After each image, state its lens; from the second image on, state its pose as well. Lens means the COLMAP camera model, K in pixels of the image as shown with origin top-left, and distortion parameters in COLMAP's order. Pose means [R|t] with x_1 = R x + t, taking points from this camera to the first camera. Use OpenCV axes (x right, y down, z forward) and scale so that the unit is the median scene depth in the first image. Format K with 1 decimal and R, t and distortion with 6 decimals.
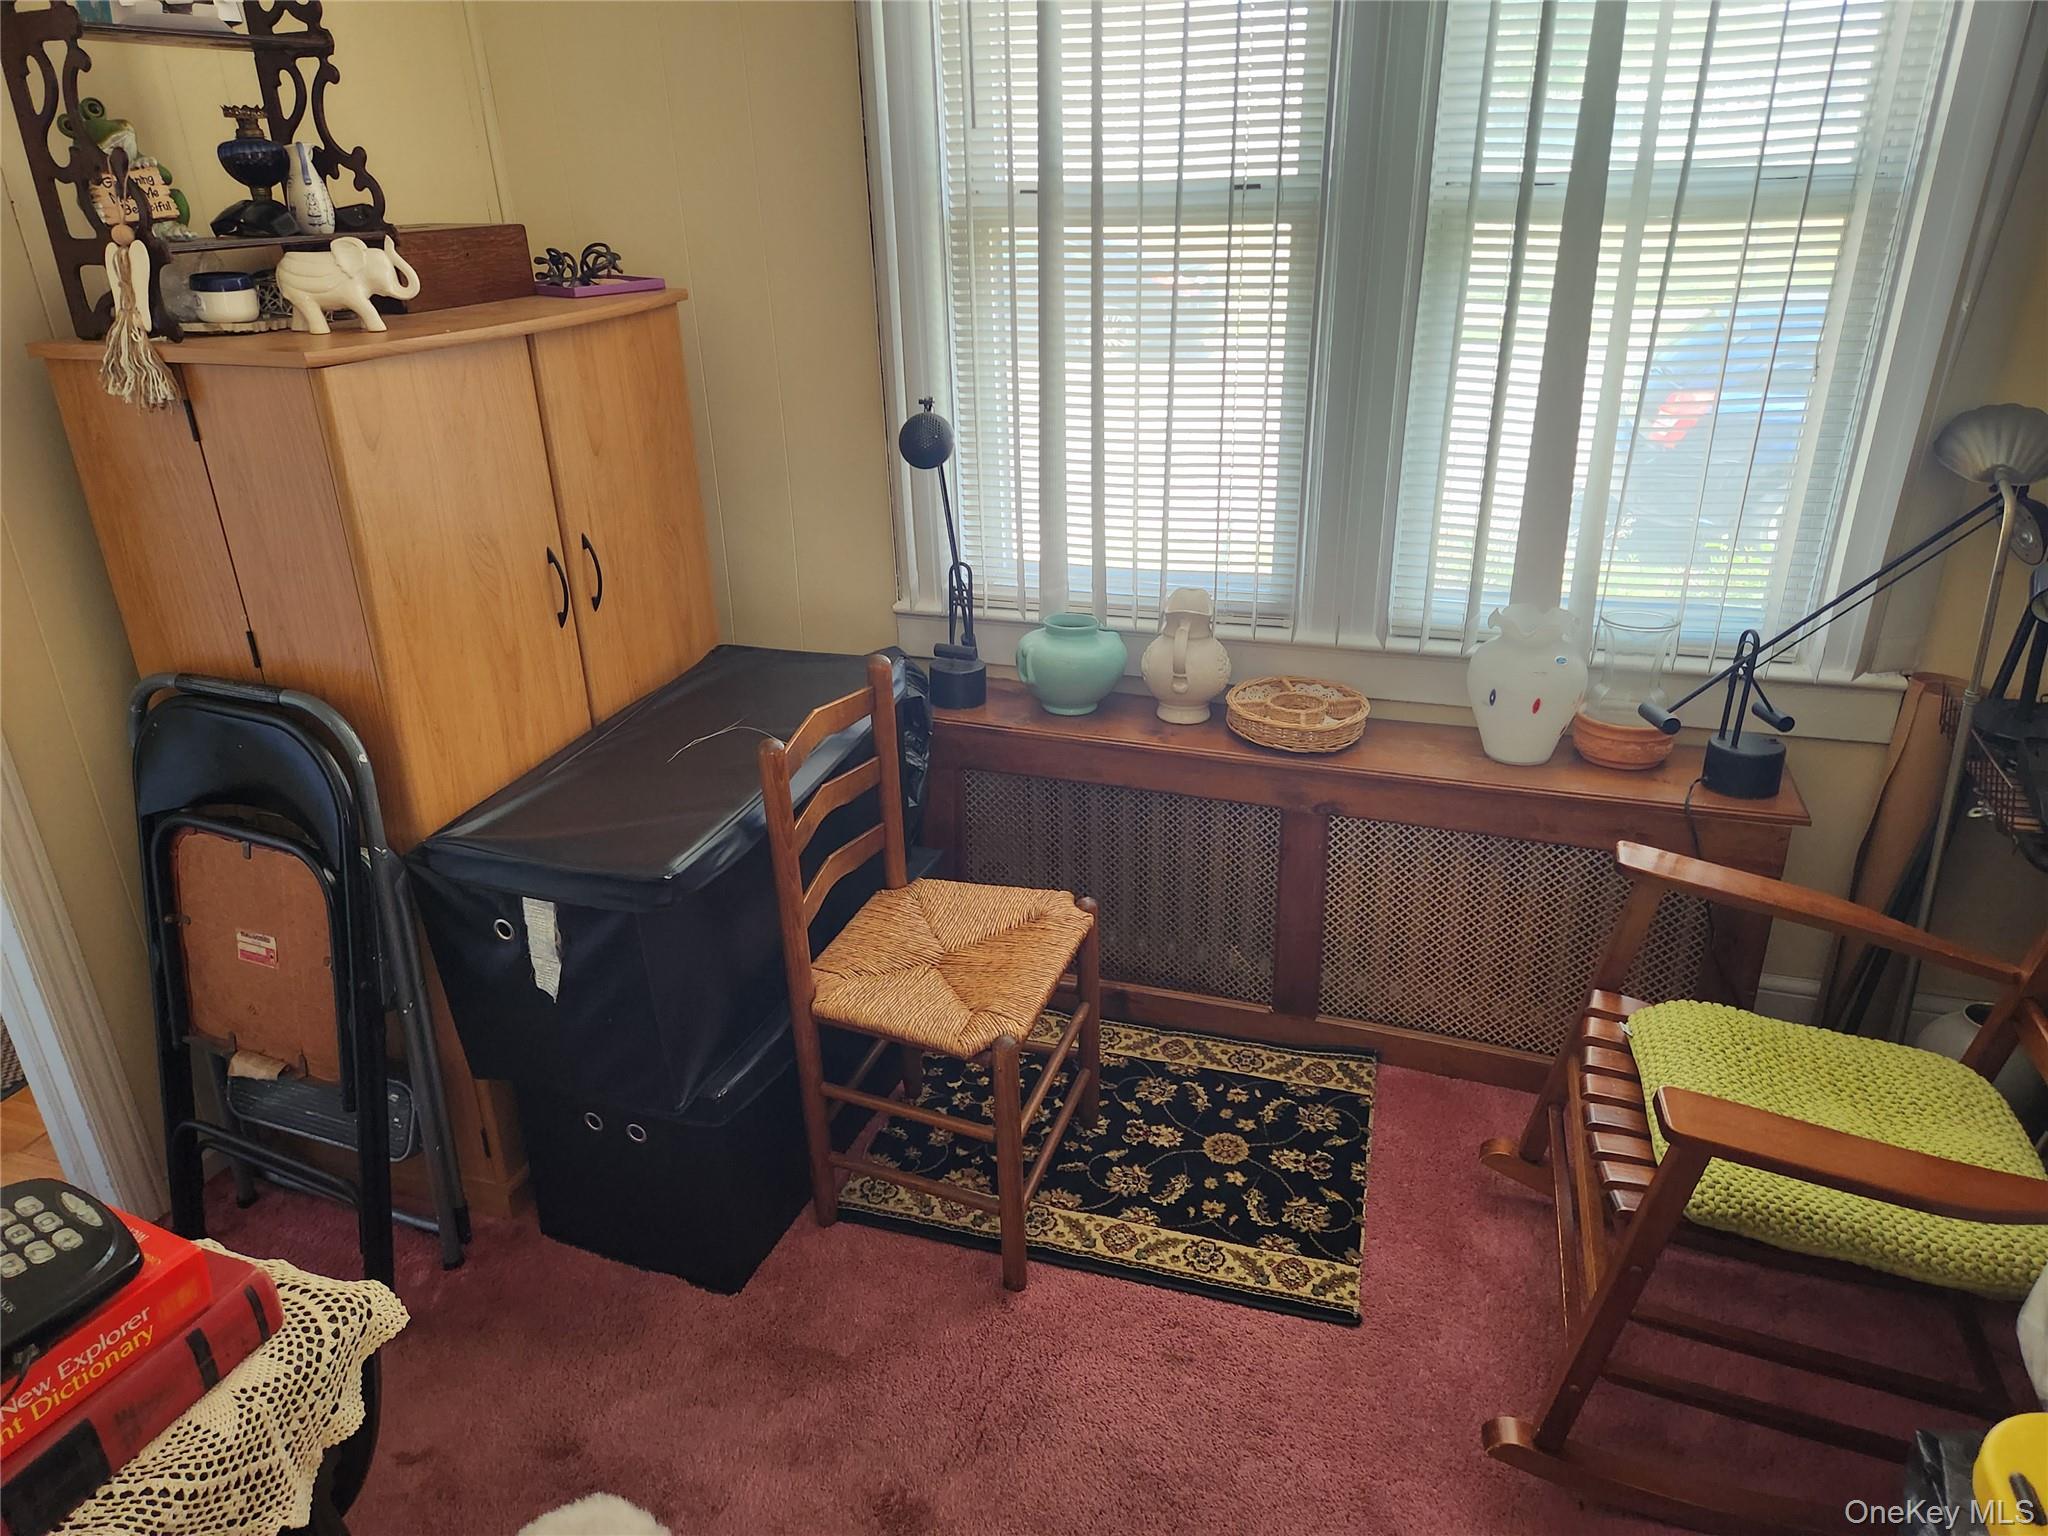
lens RADIAL K [[1348.2, 0, 1046.7], [0, 1348.2, 756.3], [0, 0, 1]] dist [0.087428, -0.081466]
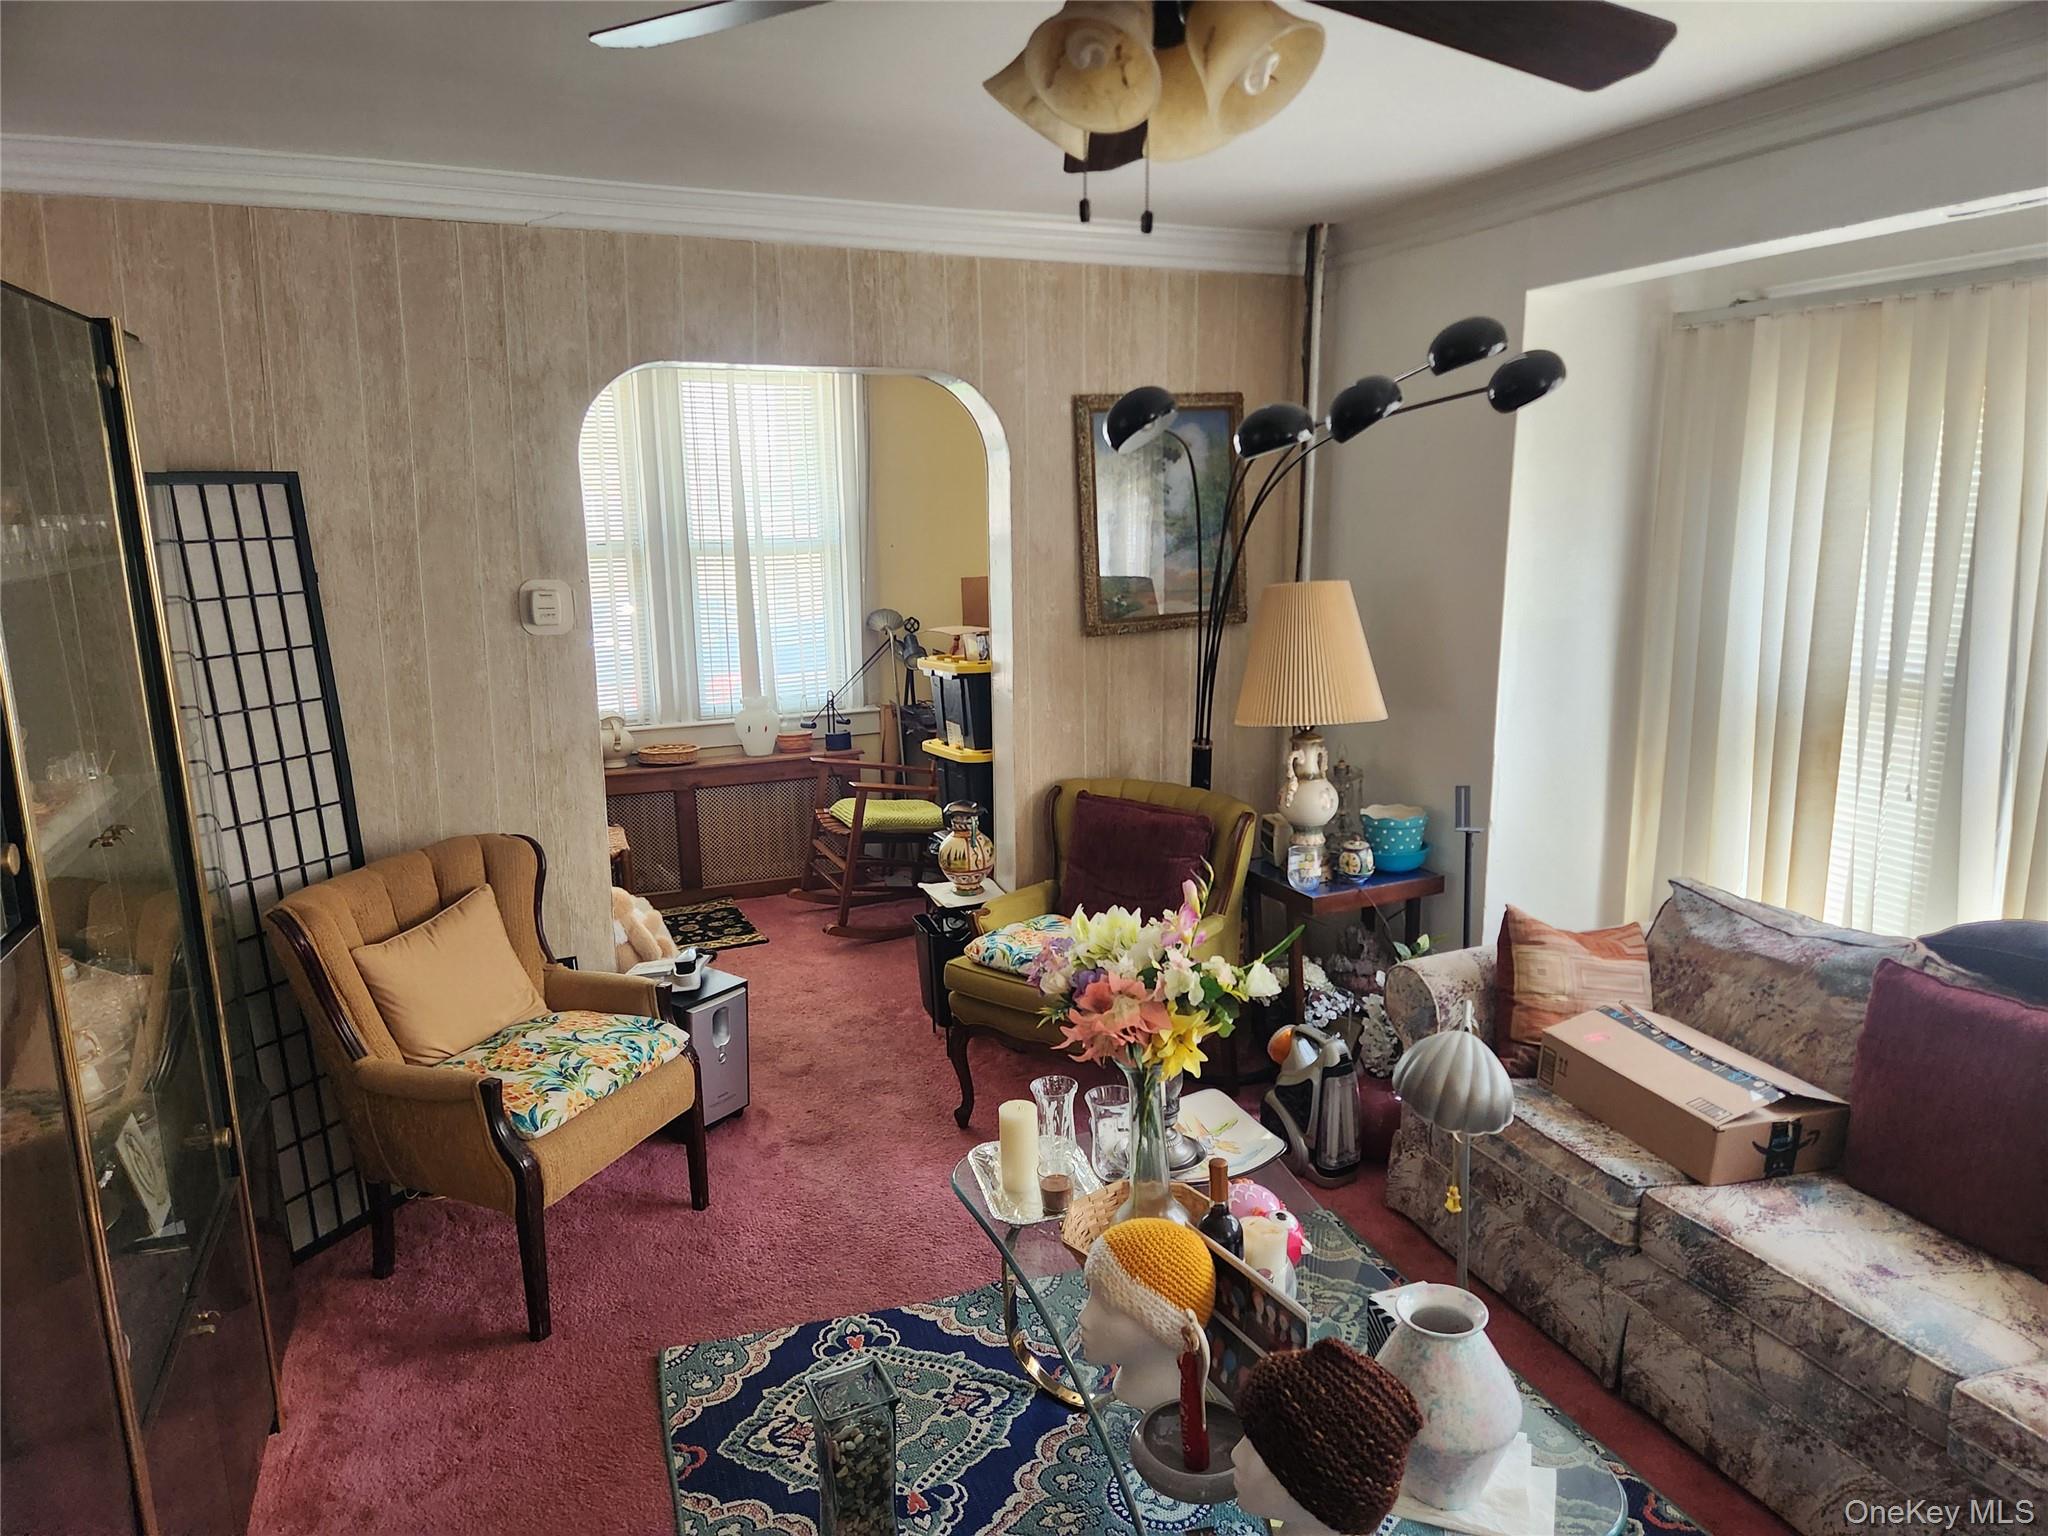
lens RADIAL K [[1348.2, 0, 1046.7], [0, 1348.2, 756.3], [0, 0, 1]] dist [0.087428, -0.081466]
pose [[0.761589, -0.124055, 0.636075, -0.882586], [0.266780, 0.954500, -0.133264, 0.500258], [-0.590602, 0.271184, 0.760032, -1.270506]]
